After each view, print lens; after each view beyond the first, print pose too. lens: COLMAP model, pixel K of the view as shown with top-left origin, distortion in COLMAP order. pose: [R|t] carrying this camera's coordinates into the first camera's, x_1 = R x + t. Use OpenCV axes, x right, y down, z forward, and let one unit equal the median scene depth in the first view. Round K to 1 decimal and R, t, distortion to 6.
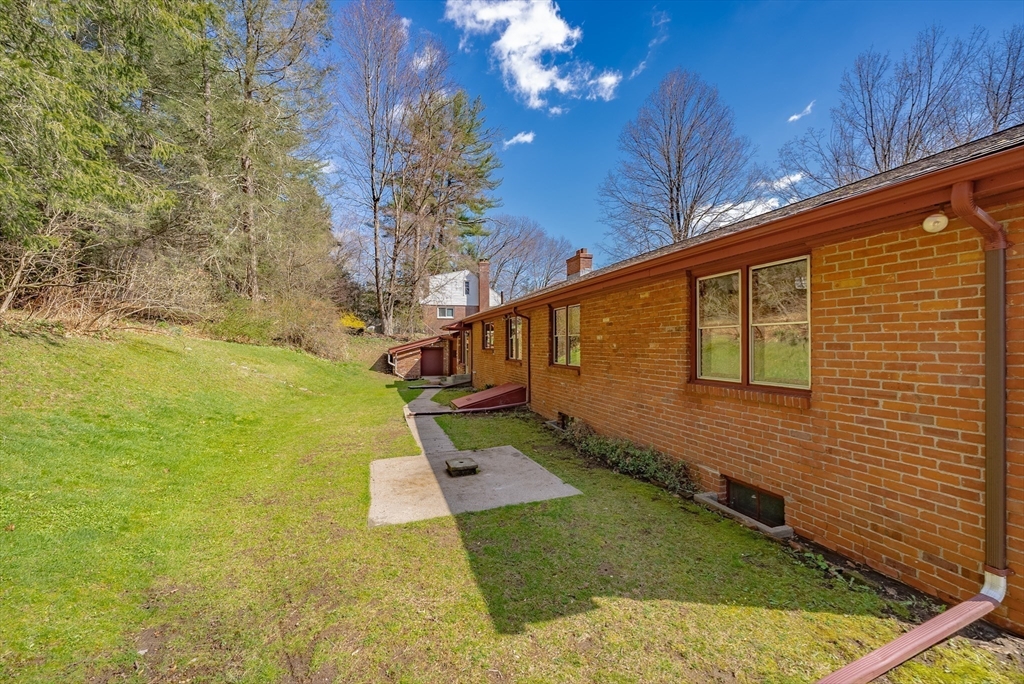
lens RADIAL K [[422.5, 0, 510.1], [0, 422.5, 338.2], [0, 0, 1]] dist [-0.000616, -0.000146]
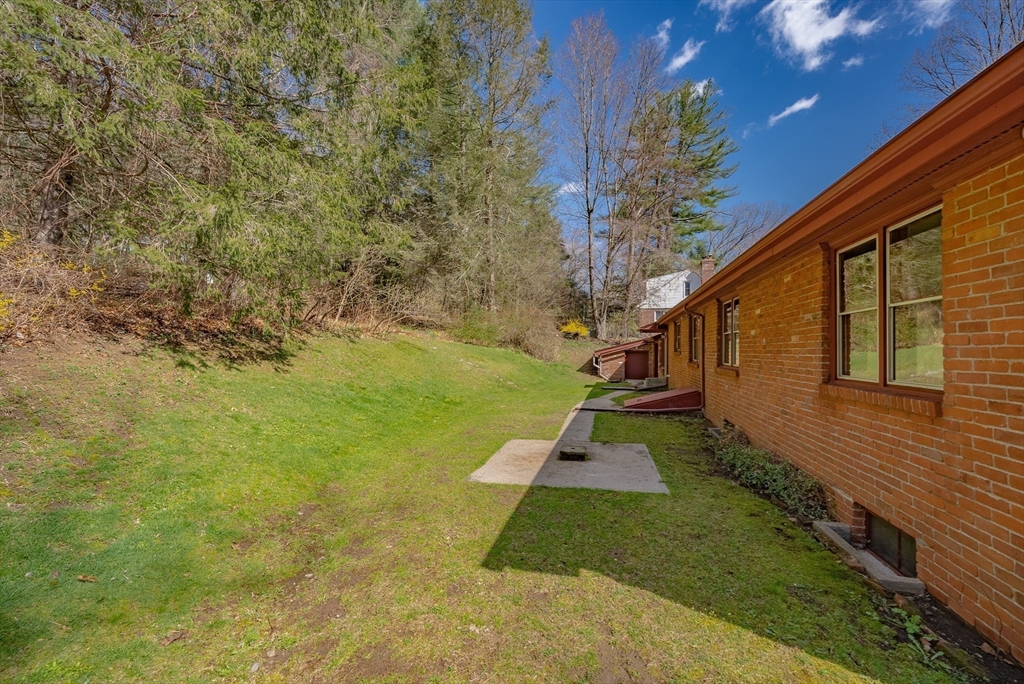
lens RADIAL K [[422.5, 0, 510.1], [0, 422.5, 338.2], [0, 0, 1]] dist [-0.000616, -0.000146]
pose [[0.845979, -0.004573, -0.533197, 0.343811], [-0.004623, 0.999863, -0.015910, 0.035523], [0.533196, 0.015924, 0.845842, 0.009145]]
